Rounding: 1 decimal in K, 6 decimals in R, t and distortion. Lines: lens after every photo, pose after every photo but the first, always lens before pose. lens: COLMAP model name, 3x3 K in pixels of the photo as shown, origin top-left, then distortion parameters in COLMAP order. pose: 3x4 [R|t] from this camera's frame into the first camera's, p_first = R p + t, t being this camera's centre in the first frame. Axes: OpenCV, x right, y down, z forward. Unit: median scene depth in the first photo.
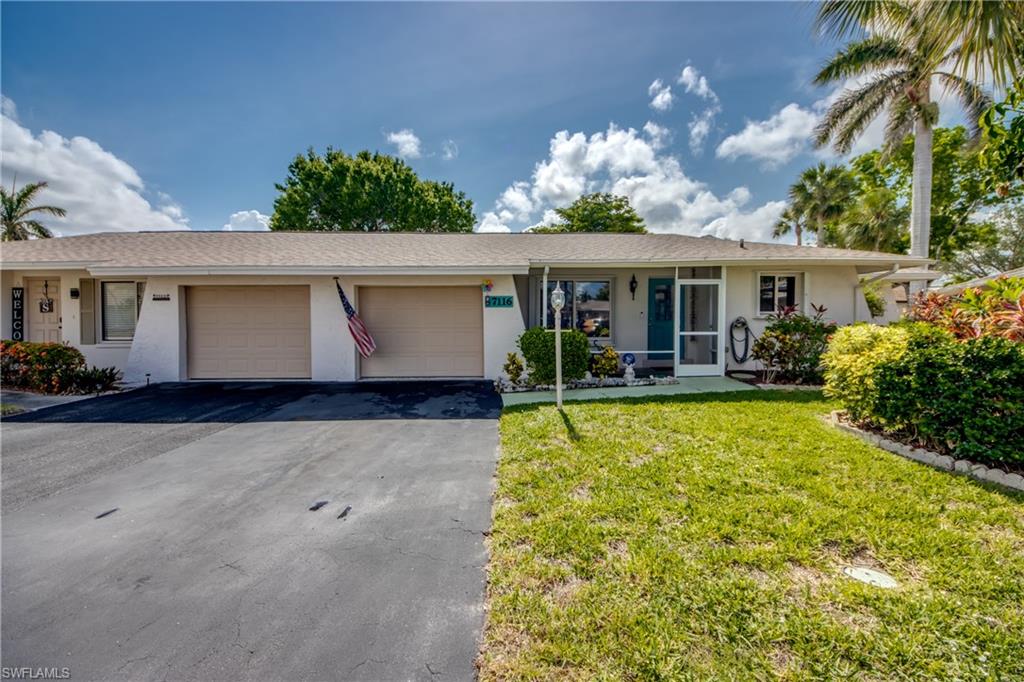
lens RADIAL K [[402.6, 0, 503.8], [0, 402.6, 327.7], [0, 0, 1]] dist [0.047688, -0.032273]
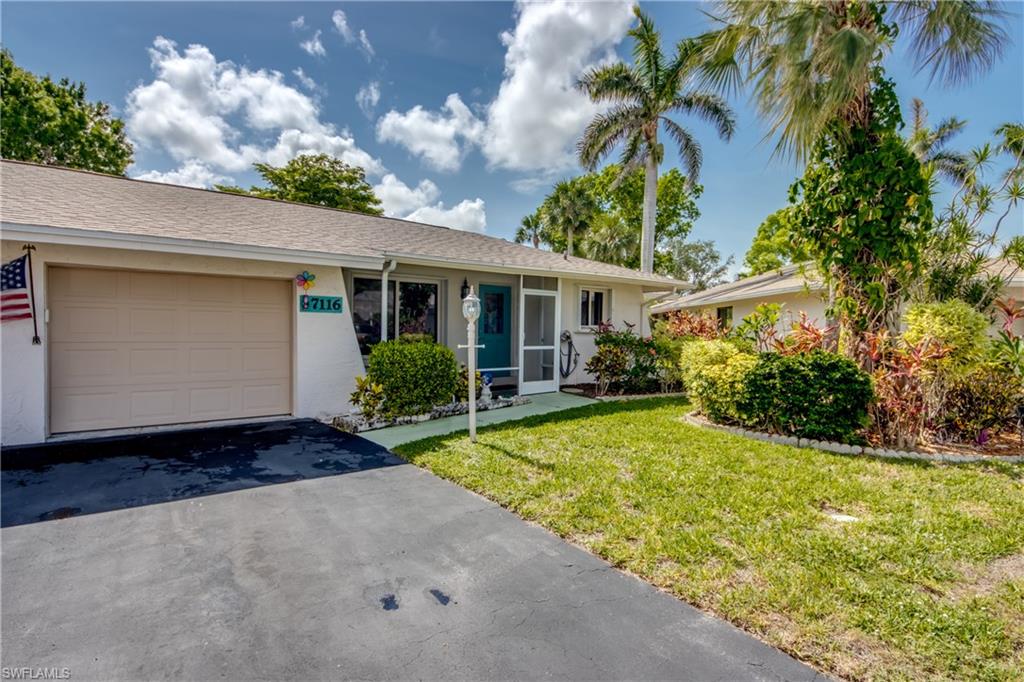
lens RADIAL K [[543.2, 0, 512.0], [0, 543.2, 341.0], [0, 0, 1]] dist [0.025821, 0.000027]
pose [[0.790161, 0.000426, 0.612899, -0.334365], [-0.002006, 0.999996, 0.001892, -0.003623], [-0.612896, -0.002724, 0.790159, 0.053723]]
